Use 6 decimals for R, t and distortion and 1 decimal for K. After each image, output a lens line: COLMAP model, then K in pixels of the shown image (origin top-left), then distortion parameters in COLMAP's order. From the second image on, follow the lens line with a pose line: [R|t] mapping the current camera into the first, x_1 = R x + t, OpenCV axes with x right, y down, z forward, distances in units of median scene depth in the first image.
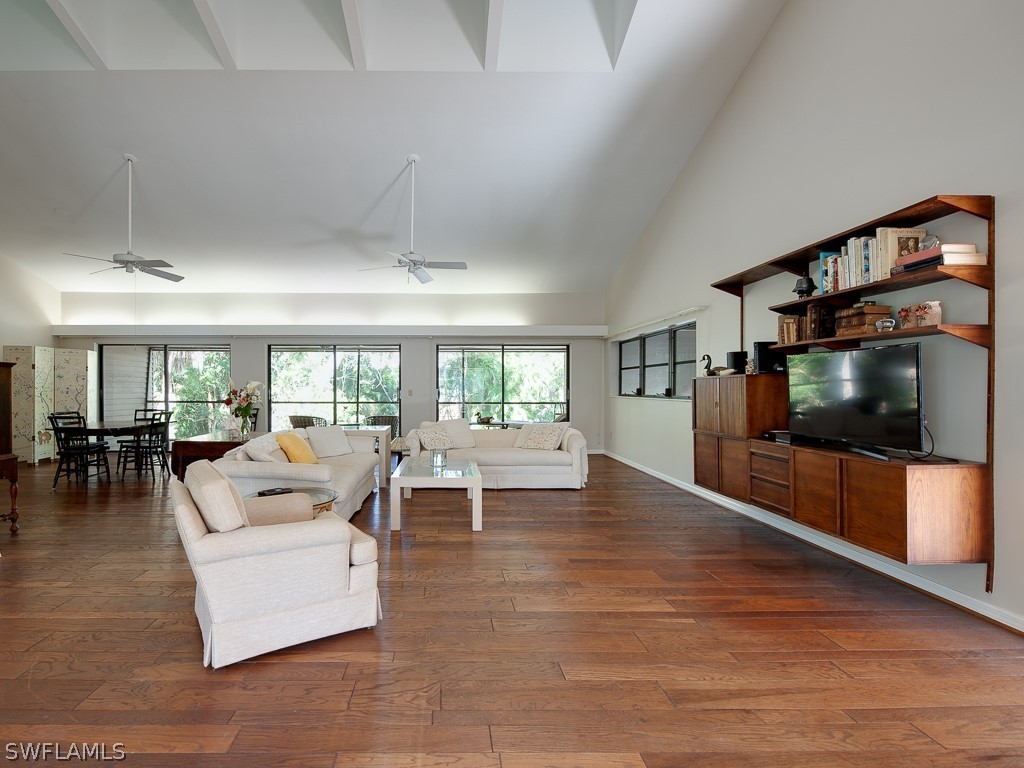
lens RADIAL K [[468.5, 0, 447.5], [0, 468.5, 388.8], [0, 0, 1]] dist [0.000735, 0.000246]
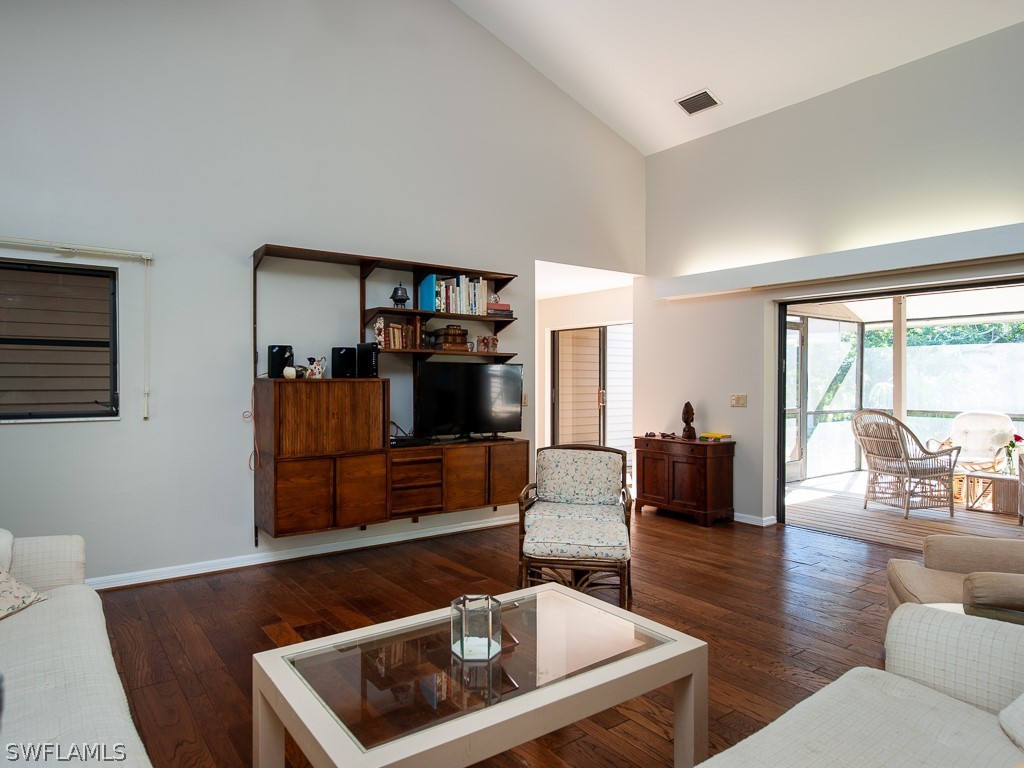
lens RADIAL K [[642.9, 0, 483.0], [0, 642.9, 371.3], [0, 0, 1]] dist [0.003442, 0.000258]
pose [[-0.572617, 0.010114, 0.819760, -0.322293], [-0.001146, 0.999913, -0.013138, -0.019021], [-0.819822, -0.008463, -0.572556, 1.036223]]
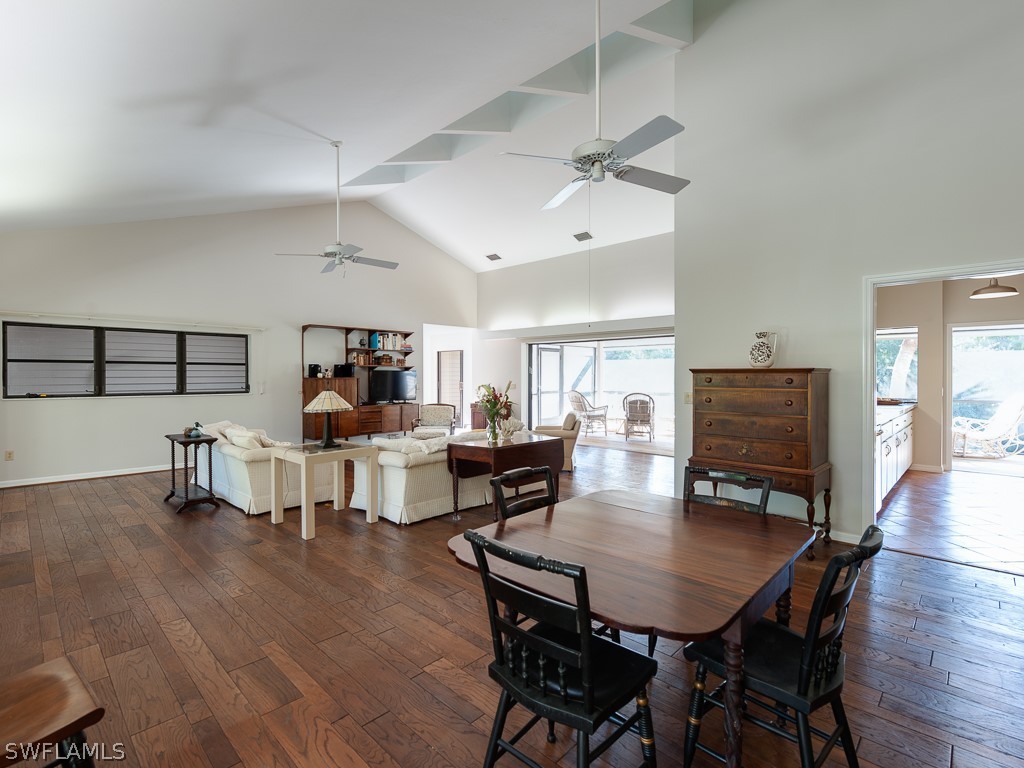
lens RADIAL K [[482.5, 0, 487.4], [0, 482.5, 380.8], [0, 0, 1]] dist [-0.000020, -0.000005]
pose [[-0.703952, -0.007684, 0.710206, -0.937468], [0.000607, 0.999935, 0.011421, -0.027726], [-0.710247, 0.008470, -0.703902, 1.445709]]
